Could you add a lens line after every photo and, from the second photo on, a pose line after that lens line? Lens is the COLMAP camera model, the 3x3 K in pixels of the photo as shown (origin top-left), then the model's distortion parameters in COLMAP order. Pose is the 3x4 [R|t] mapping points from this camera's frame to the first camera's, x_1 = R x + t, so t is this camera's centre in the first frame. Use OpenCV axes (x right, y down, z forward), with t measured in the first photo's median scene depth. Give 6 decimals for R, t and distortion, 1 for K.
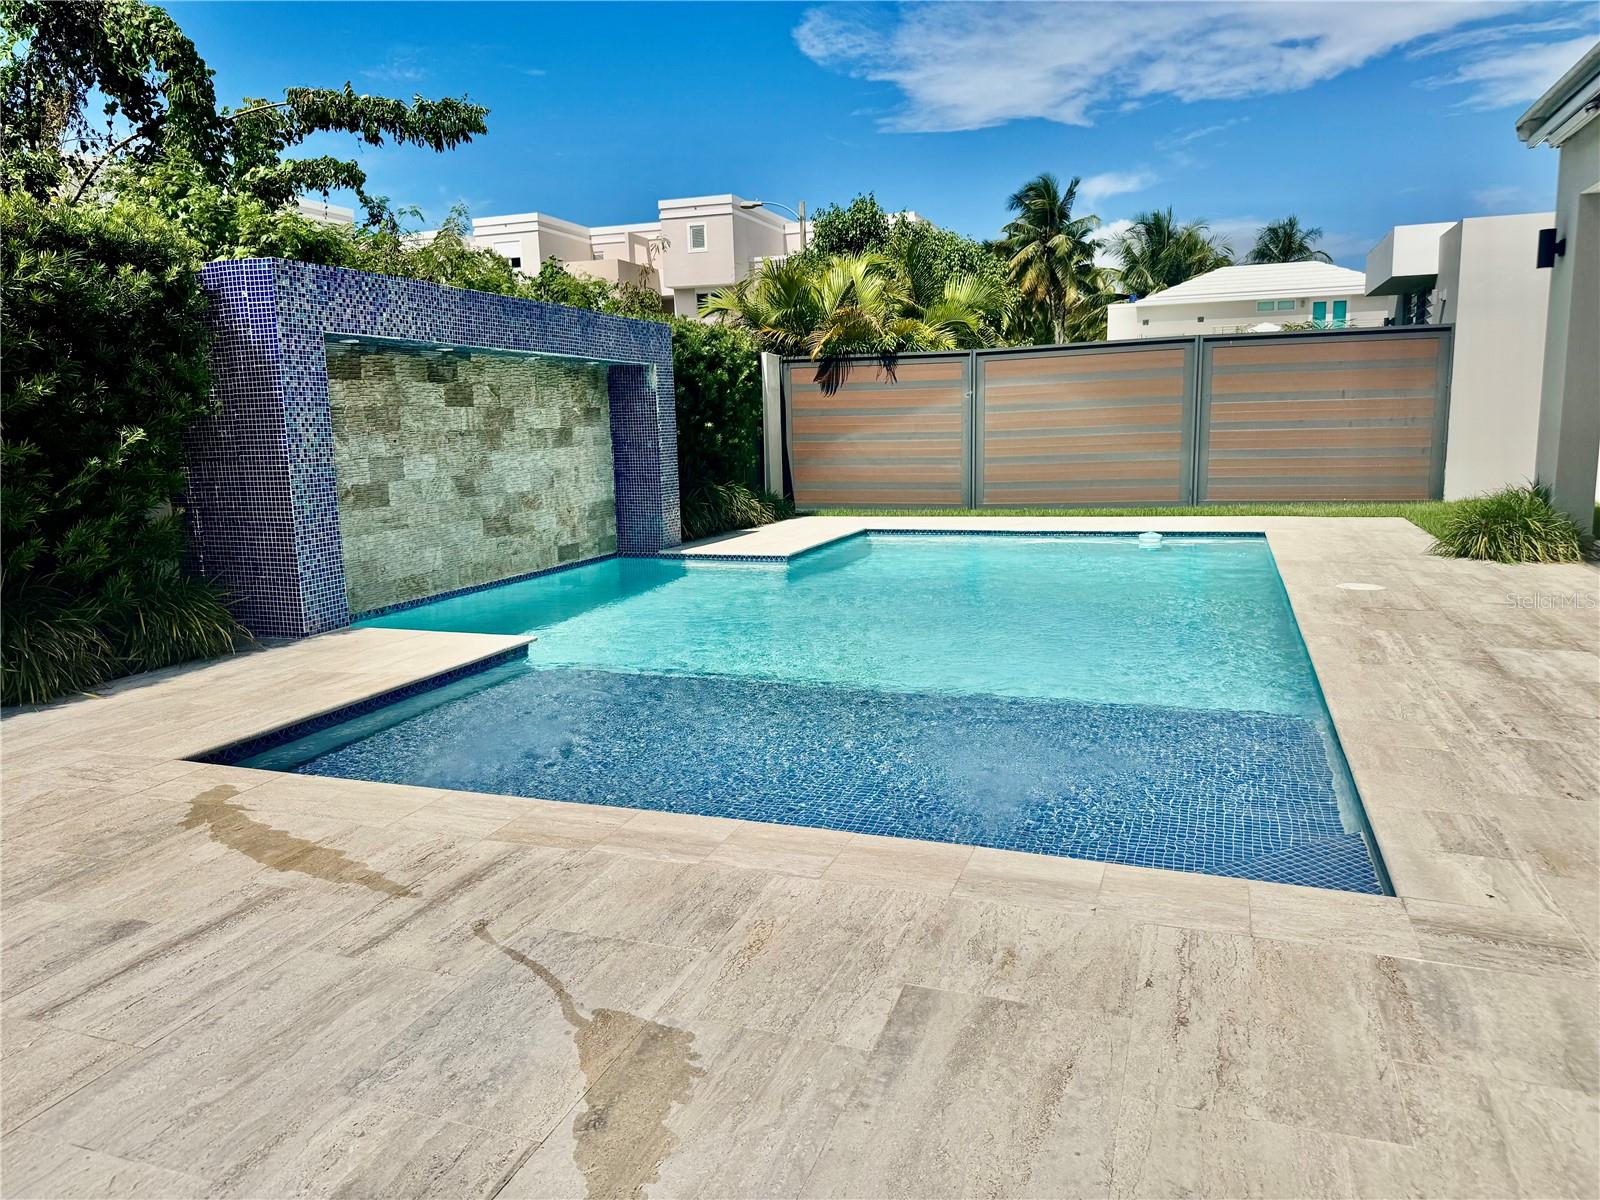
lens RADIAL K [[1135.2, 0, 789.4], [0, 1135.2, 598.1], [0, 0, 1]] dist [0.146463, -0.250289]
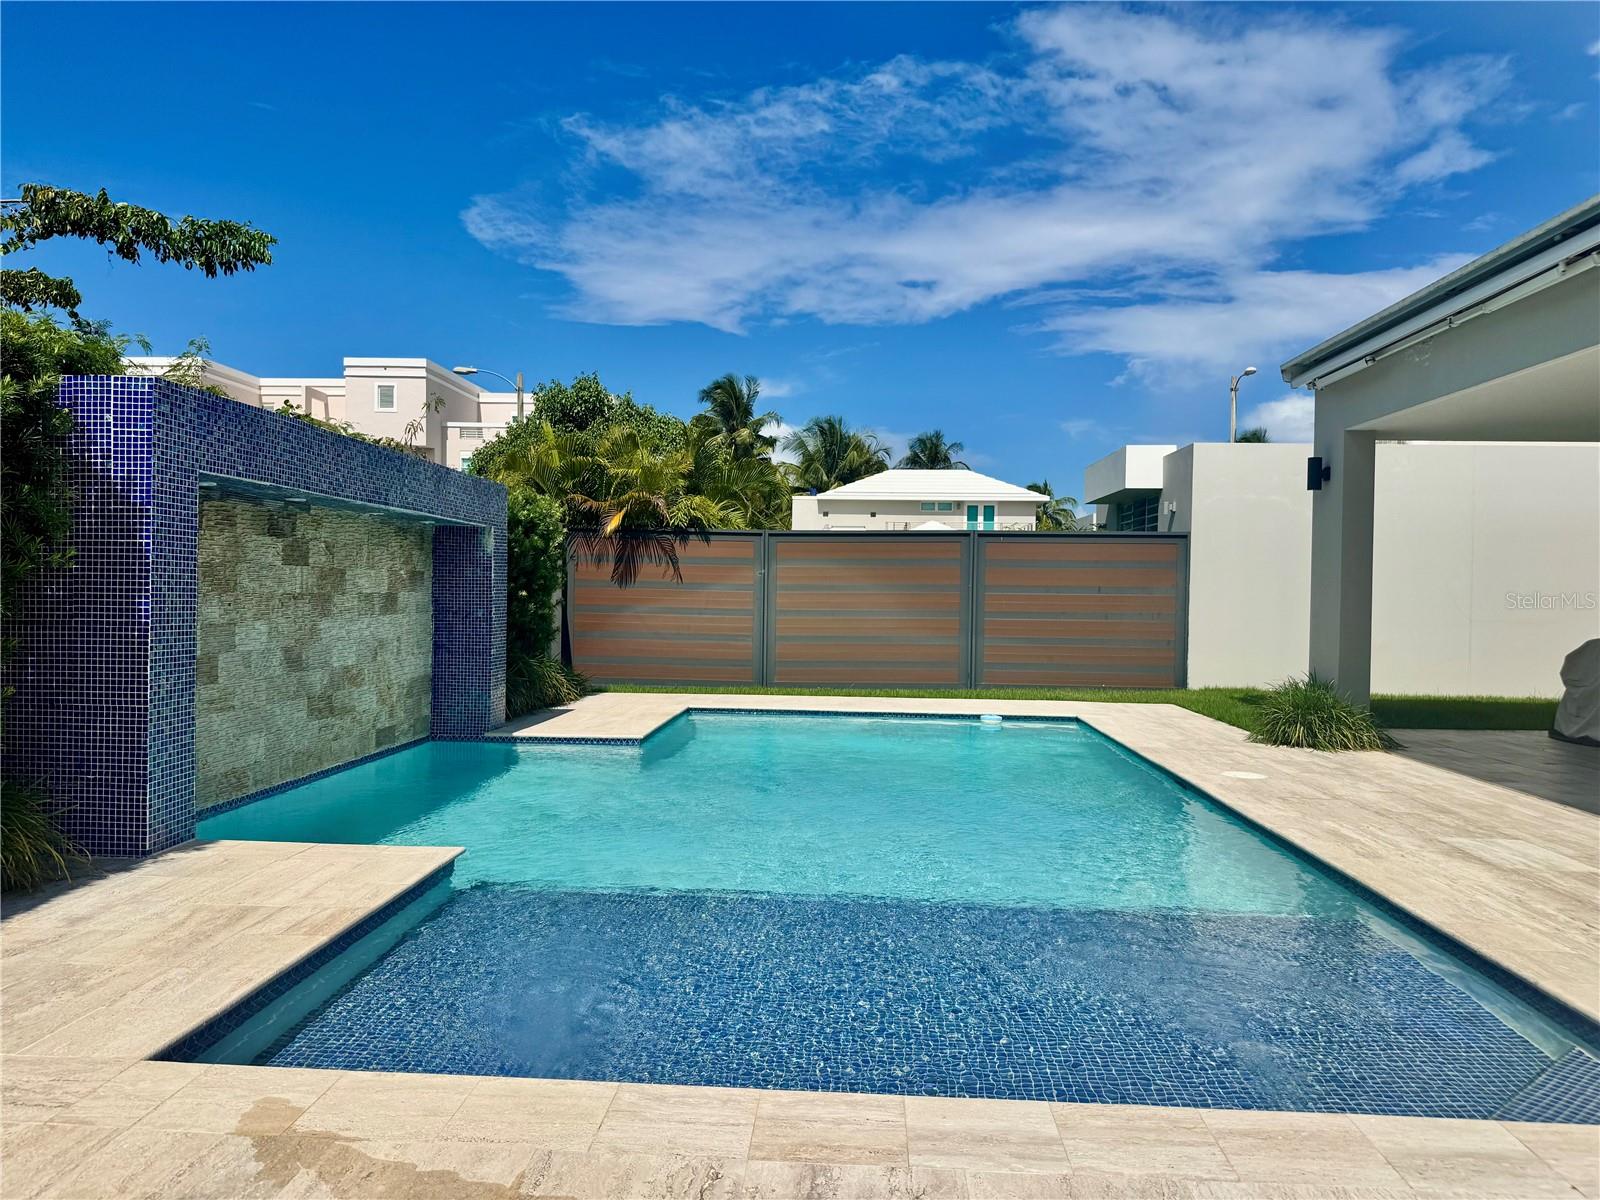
lens RADIAL K [[1135.2, 0, 789.4], [0, 1135.2, 598.1], [0, 0, 1]] dist [0.146463, -0.250289]
pose [[0.956301, 0.036648, 0.290079, -0.155553], [0.007307, 0.988808, -0.149012, -0.011443], [-0.292294, 0.144619, 0.945330, 0.079585]]
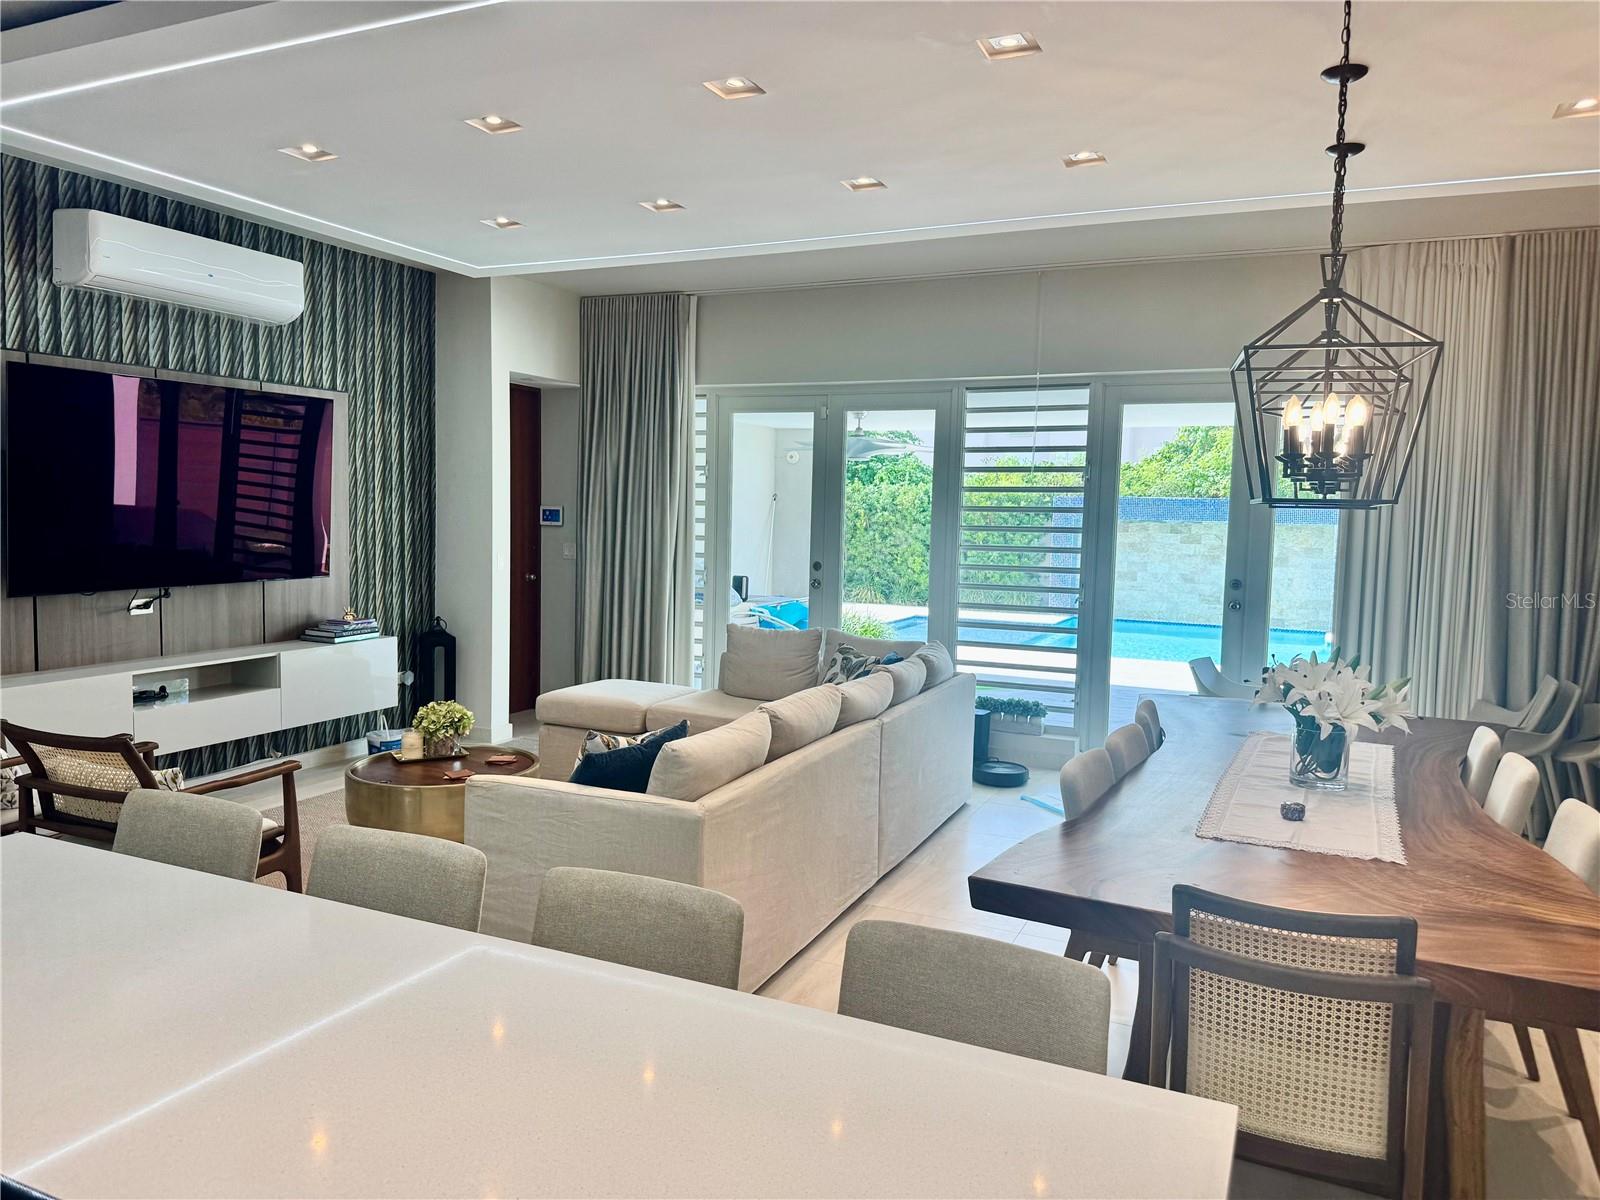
lens RADIAL K [[1120.9, 0, 801.9], [0, 1120.9, 592.6], [0, 0, 1]] dist [0.094488, -0.122794]
pose [[-0.076873, 0.097043, -0.992307, 1.687187], [-0.176465, 0.978216, 0.109335, -0.152609], [0.981301, 0.183512, -0.058074, 0.329011]]
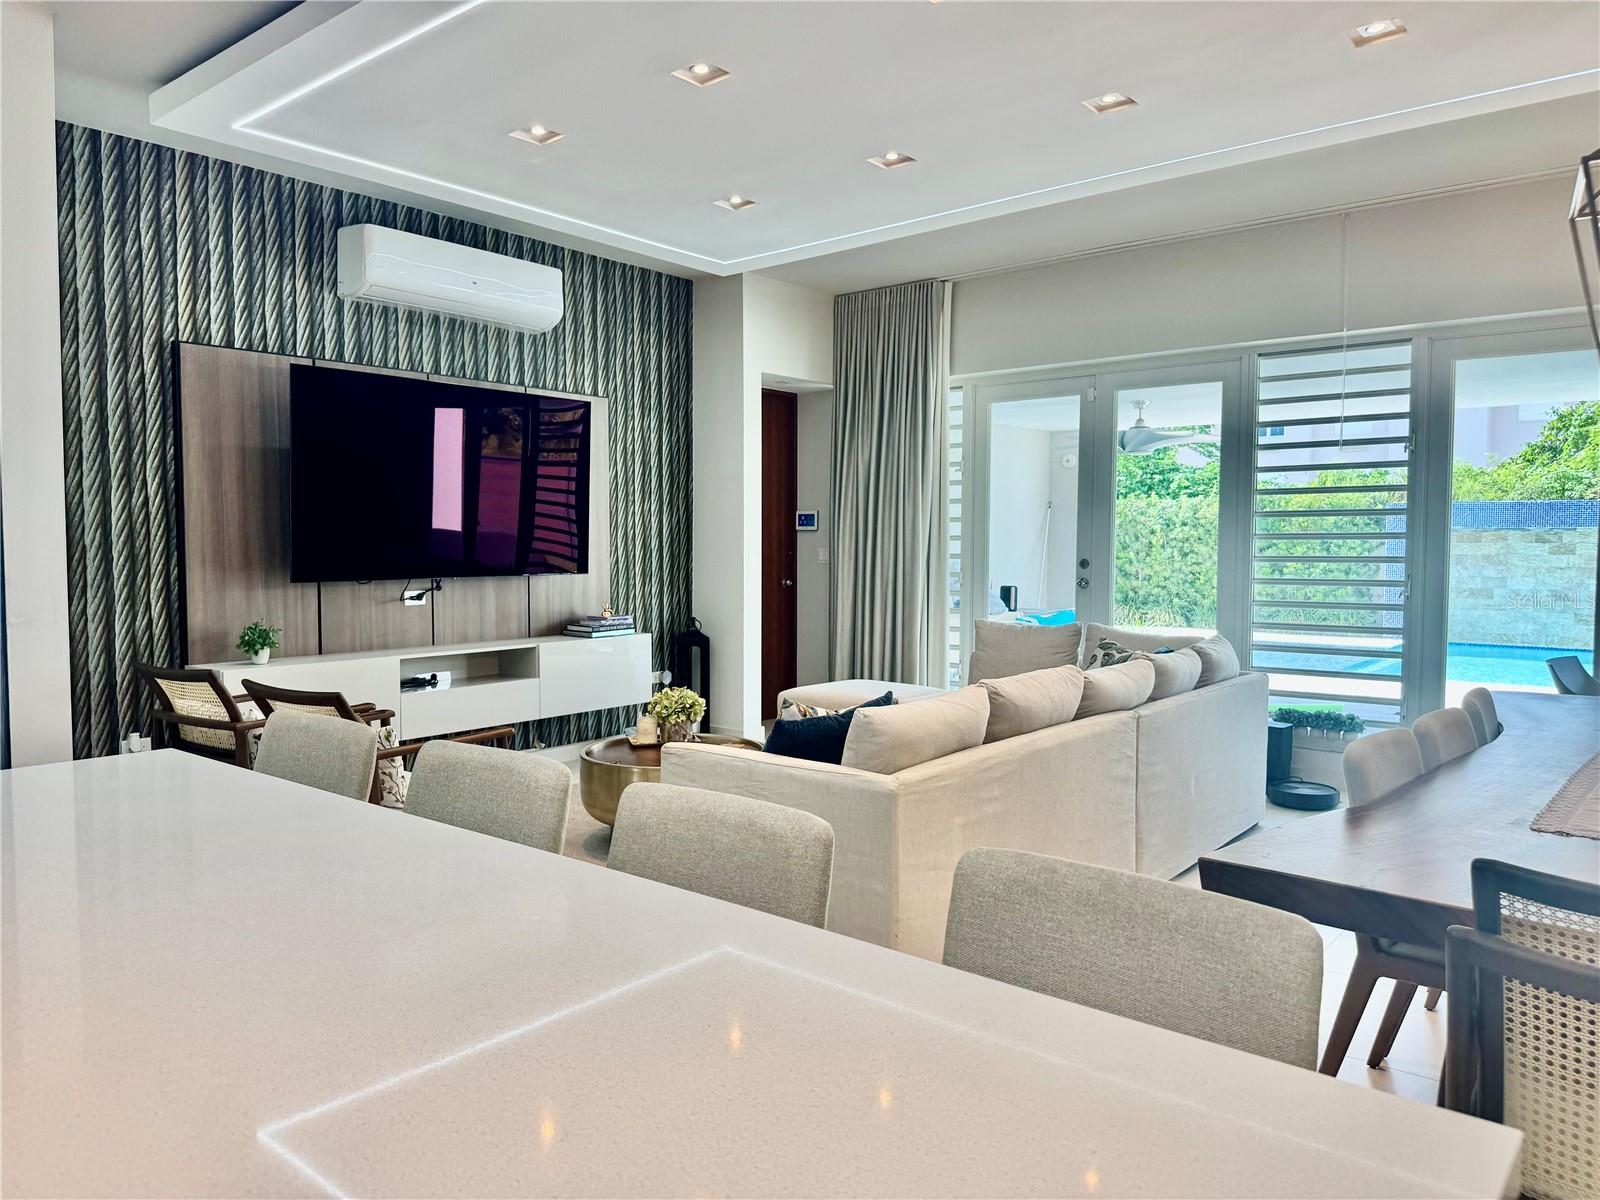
lens RADIAL K [[1120.7, 0, 803.7], [0, 1120.7, 599.6], [0, 0, 1]] dist [0.122077, -0.181098]
pose [[-0.330142, 0.070181, -0.941319, 1.642195], [-0.140408, 0.982487, 0.122495, -0.124906], [0.933430, 0.172609, -0.314506, 0.356987]]
